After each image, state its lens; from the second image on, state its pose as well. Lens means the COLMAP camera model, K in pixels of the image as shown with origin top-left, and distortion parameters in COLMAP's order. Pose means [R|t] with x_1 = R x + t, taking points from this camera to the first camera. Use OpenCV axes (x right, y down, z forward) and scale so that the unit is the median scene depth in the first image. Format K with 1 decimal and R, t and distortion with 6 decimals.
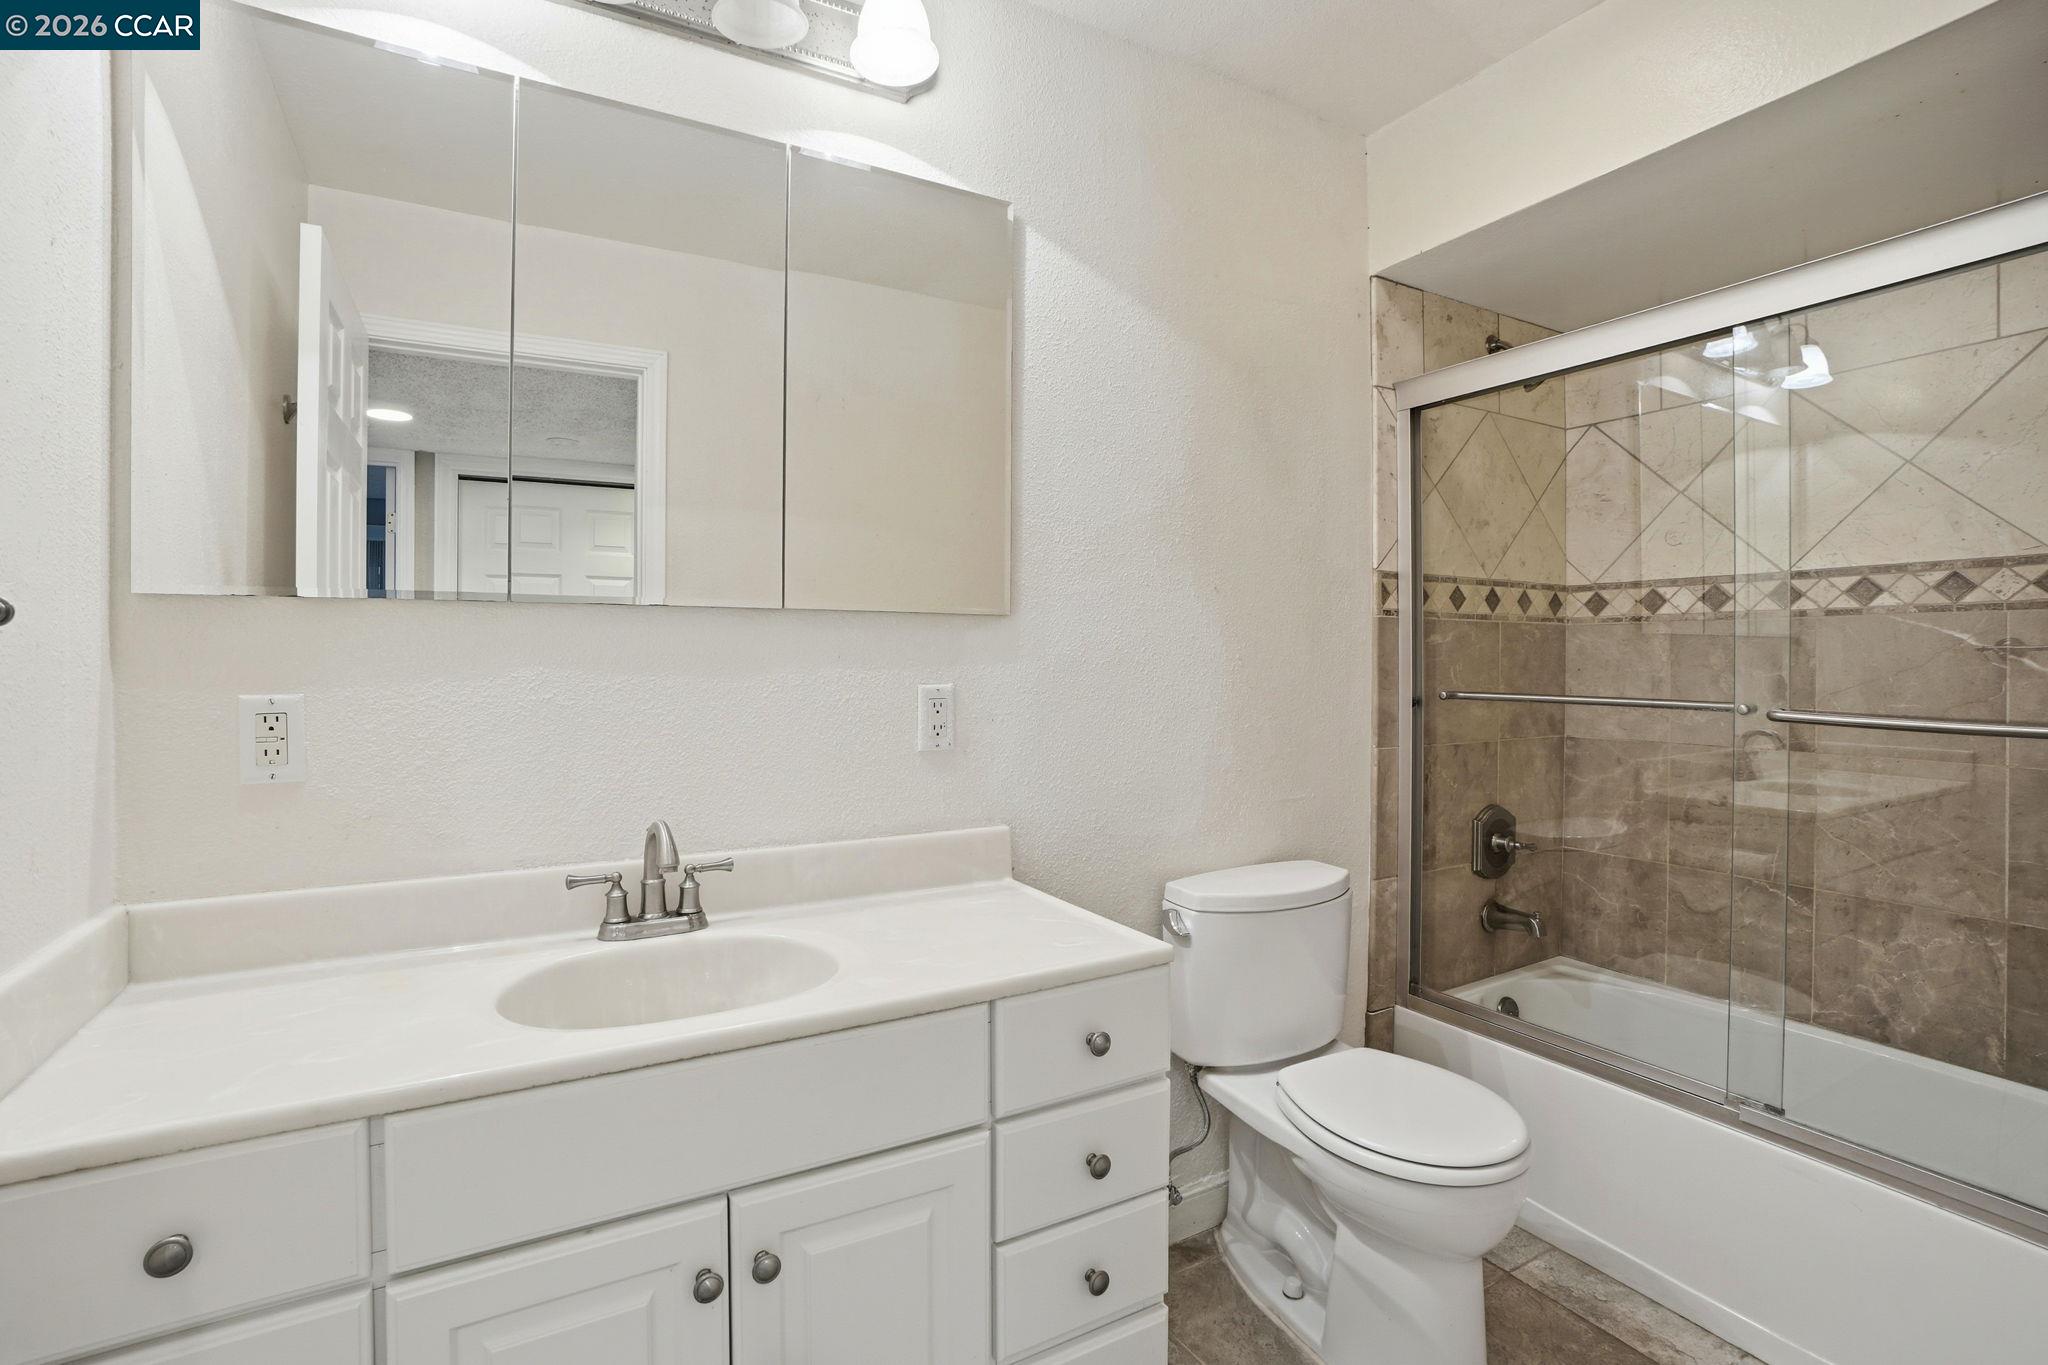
lens RADIAL K [[947.0, 0, 1028.1], [0, 947.0, 654.4], [0, 0, 1]] dist [-0.049637, -0.000185]
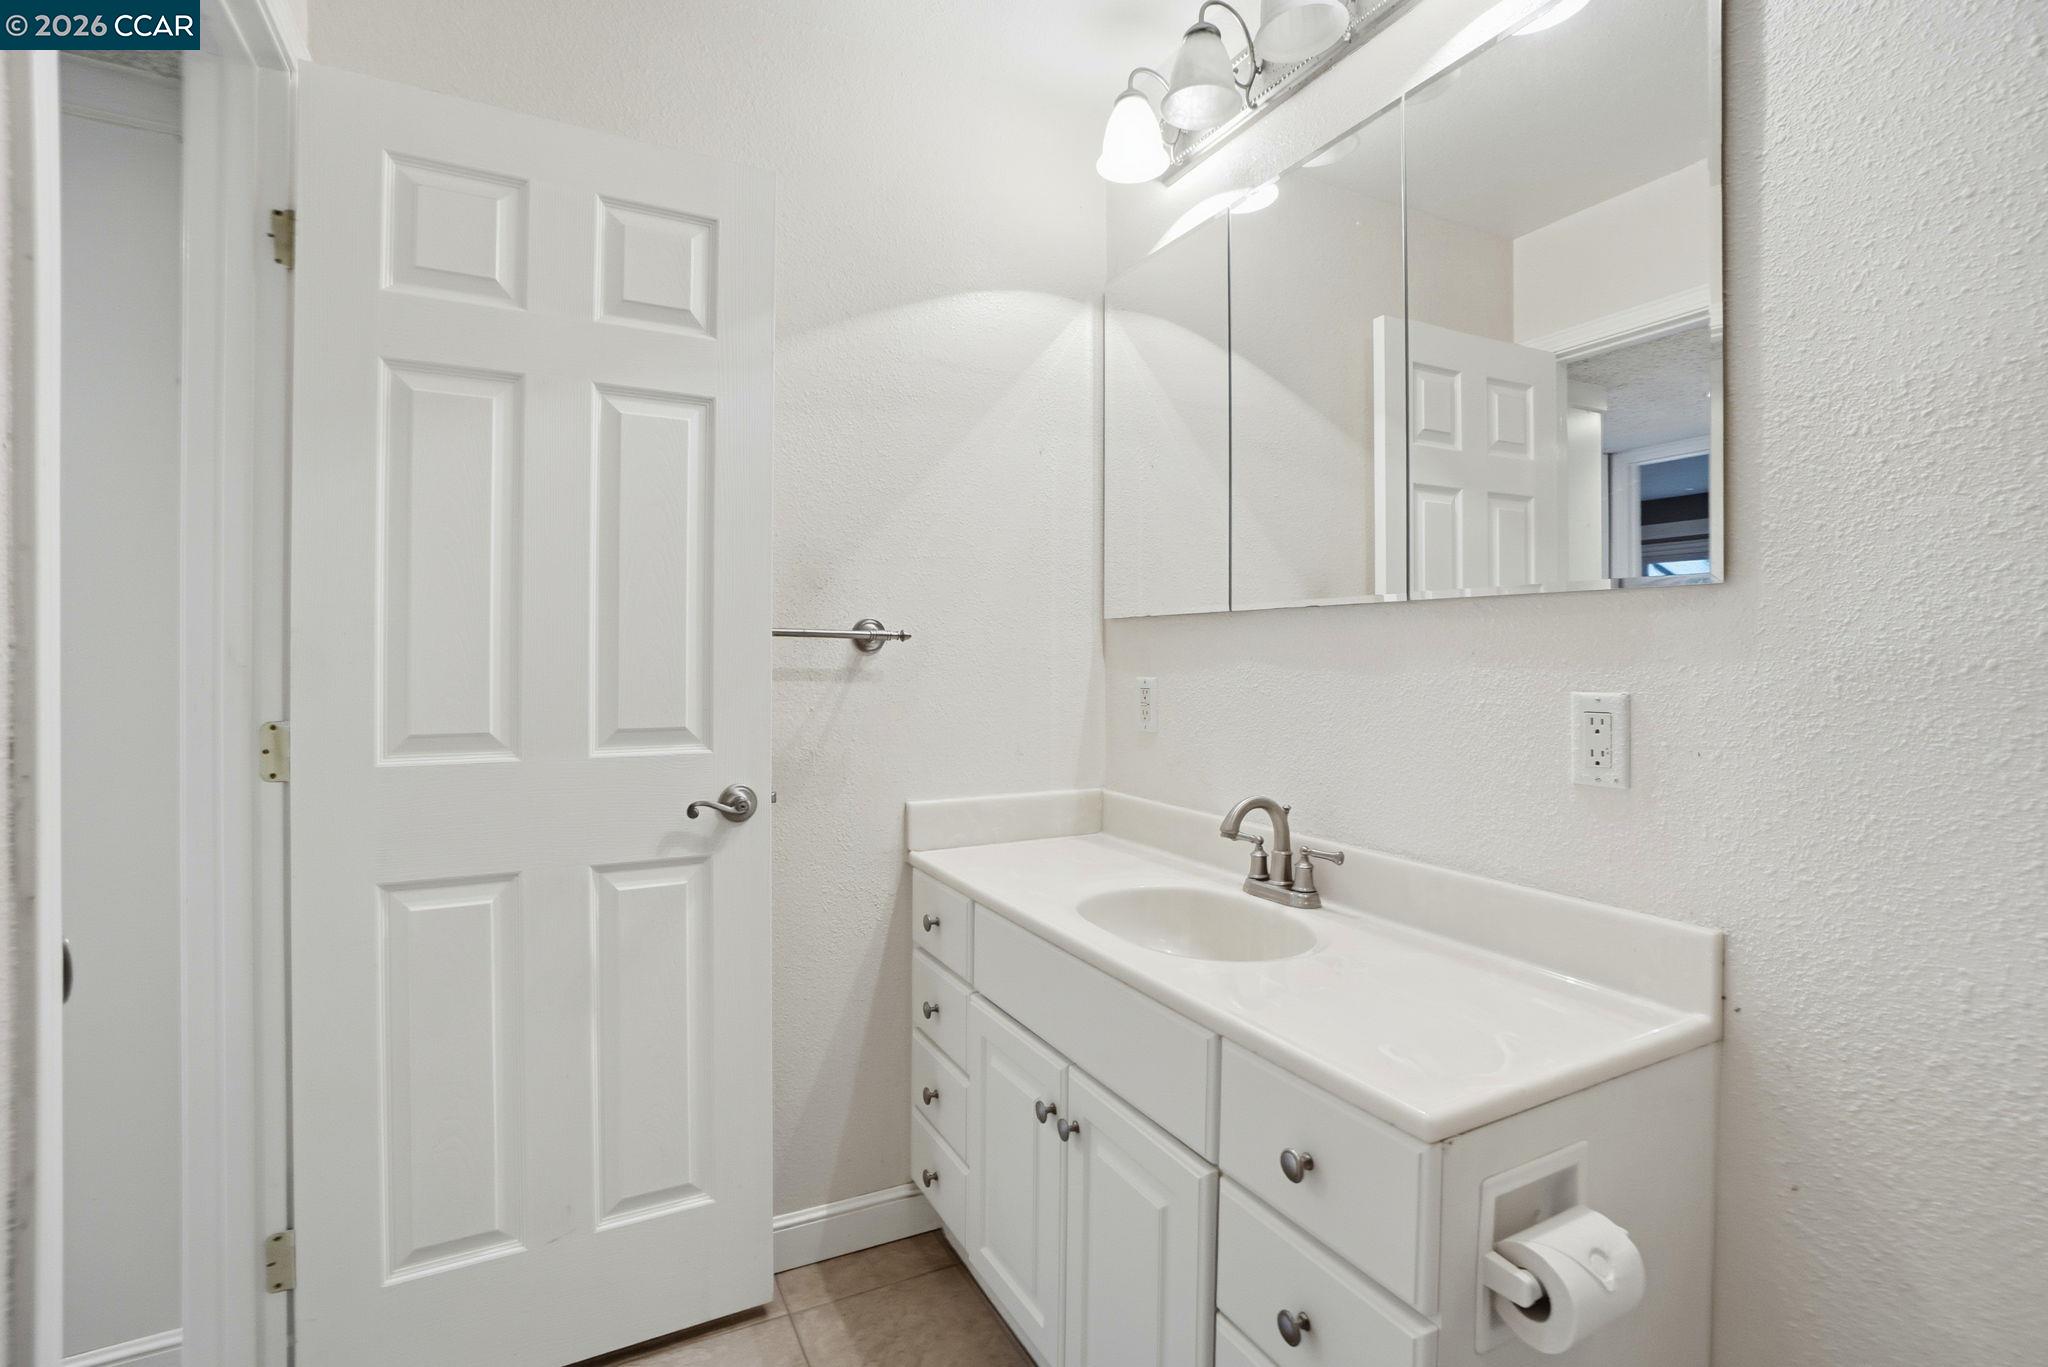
lens RADIAL K [[932.3, 0, 1017.4], [0, 932.3, 664.6], [0, 0, 1]] dist [-0.061879, 0.025414]
pose [[-0.050350, 0.005459, -0.998717, 0.711205], [-0.004687, 0.999973, 0.005702, 0.011425], [0.998721, 0.004968, -0.050323, 0.718045]]
